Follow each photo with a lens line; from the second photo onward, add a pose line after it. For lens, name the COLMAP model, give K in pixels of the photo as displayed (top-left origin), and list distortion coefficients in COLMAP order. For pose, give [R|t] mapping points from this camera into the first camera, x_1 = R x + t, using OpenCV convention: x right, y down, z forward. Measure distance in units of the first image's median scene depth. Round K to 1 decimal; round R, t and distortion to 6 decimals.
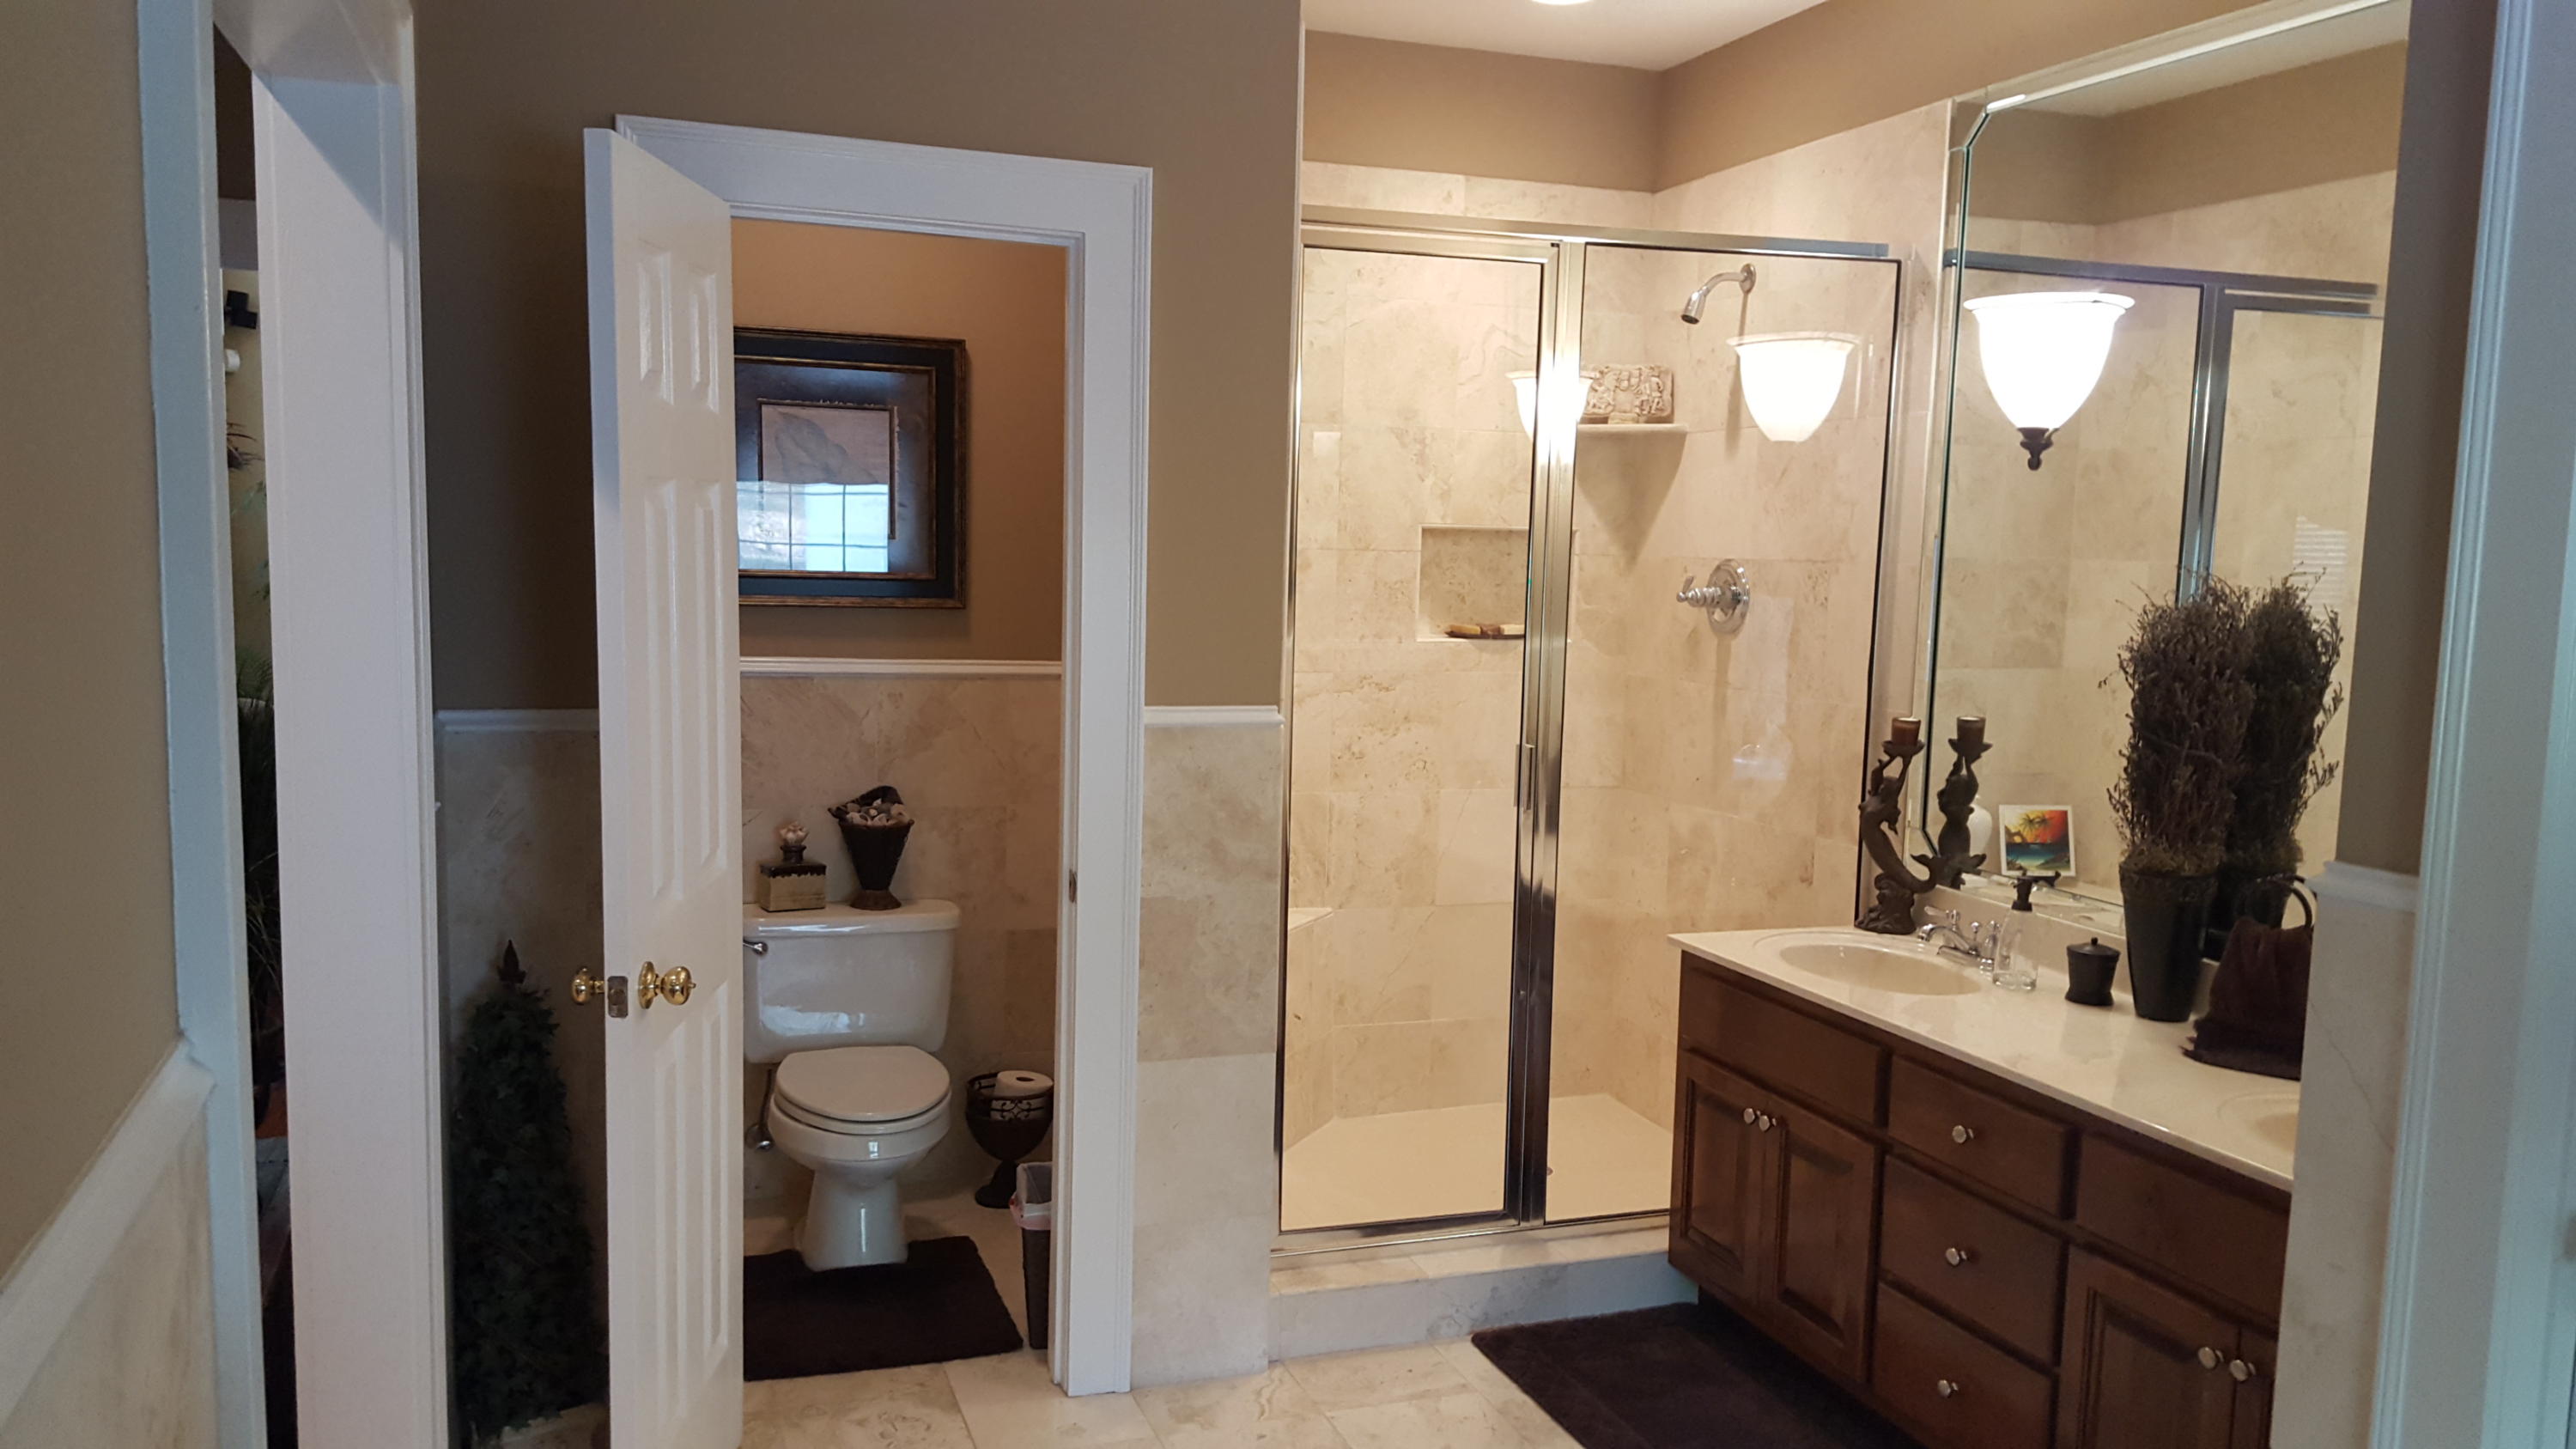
lens RADIAL K [[1925.9, 0, 1273.6], [0, 1925.9, 745.9], [0, 0, 1]] dist [0.200794, -0.450140]
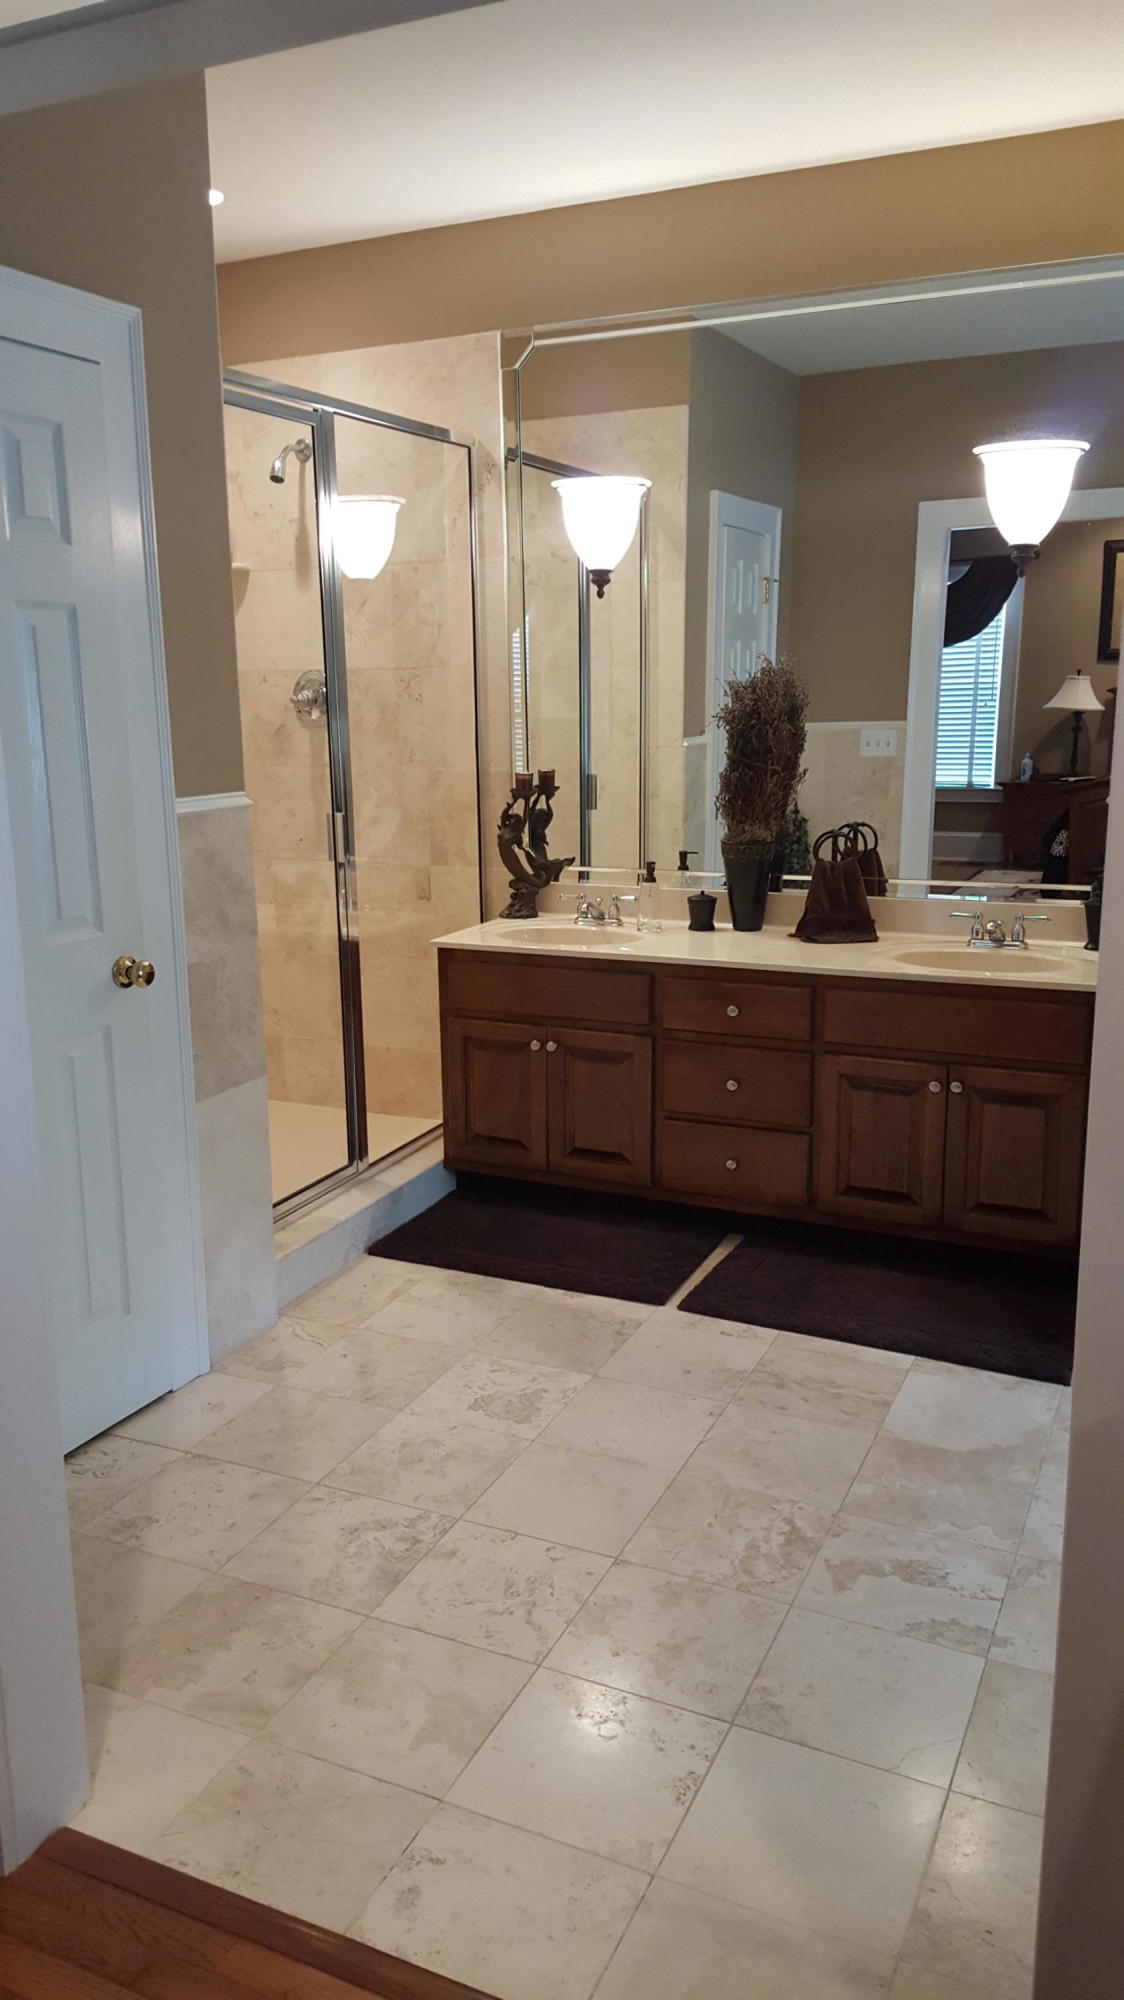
lens RADIAL K [[1495.1, 0, 549.3], [0, 1495.1, 1003.3], [0, 0, 1]] dist [0.200794, -0.450140]
pose [[0.695428, -0.182563, 0.695018, -0.498210], [0.110541, 0.982856, 0.147564, -0.007958], [-0.710042, -0.025792, 0.703686, 0.181010]]
